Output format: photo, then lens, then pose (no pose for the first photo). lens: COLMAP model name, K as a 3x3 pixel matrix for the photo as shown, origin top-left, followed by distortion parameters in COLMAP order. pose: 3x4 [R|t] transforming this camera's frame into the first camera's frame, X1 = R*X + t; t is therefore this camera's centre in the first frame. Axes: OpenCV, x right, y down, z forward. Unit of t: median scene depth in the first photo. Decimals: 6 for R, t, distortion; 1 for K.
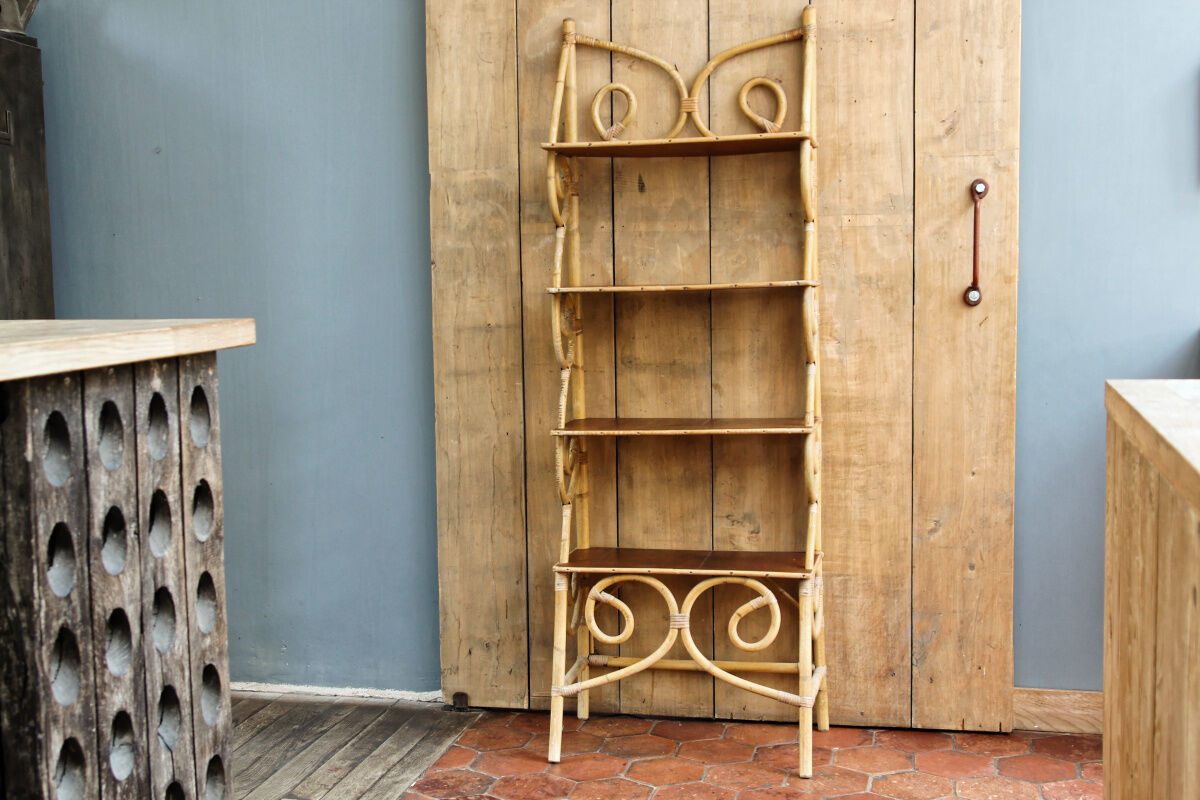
lens RADIAL K [[1538.1, 0, 592.0], [0, 1538.1, 414.4], [0, 0, 1]] dist [0.008086, 0.000000]
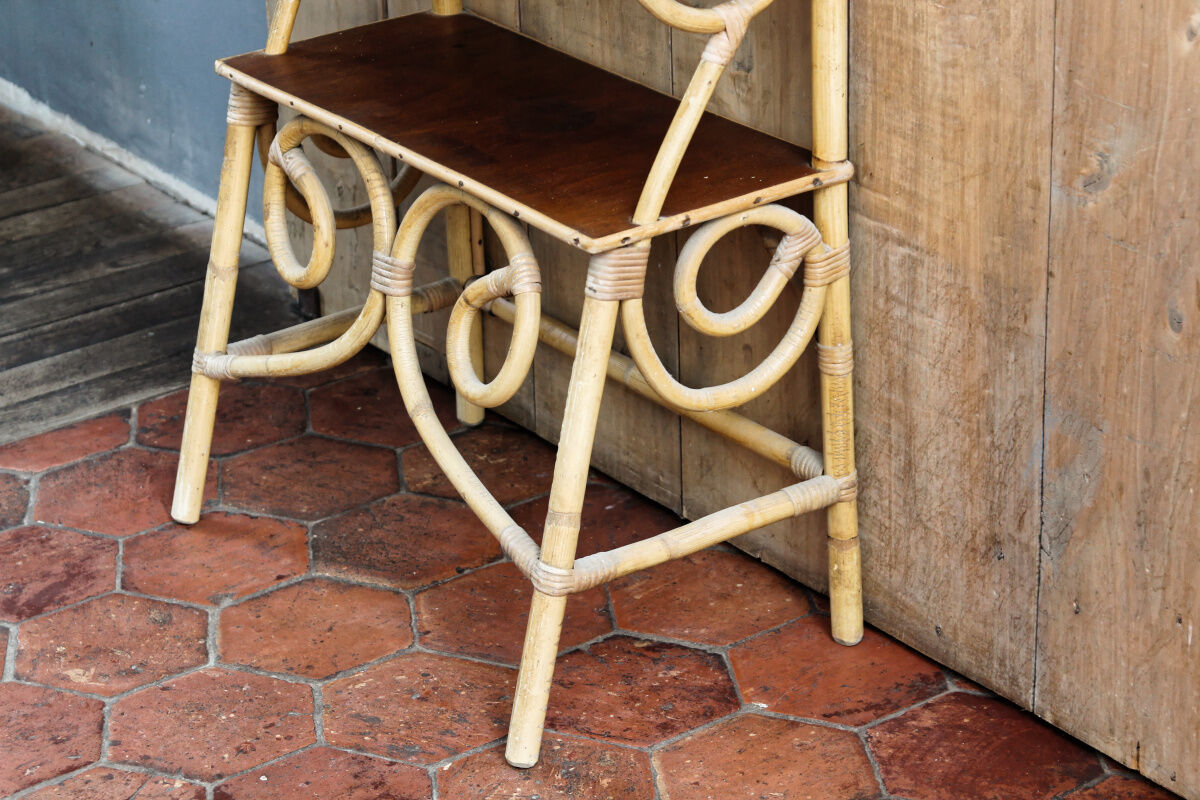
lens RADIAL K [[3120.0, 0, 502.6], [0, 3120.0, 451.8], [0, 0, 1]] dist [-0.011548, 0.000000]
pose [[0.749090, 0.273174, -0.603523, 0.525506], [-0.041685, 0.928653, 0.368600, -0.103053], [0.661156, -0.250957, 0.707032, 0.444797]]
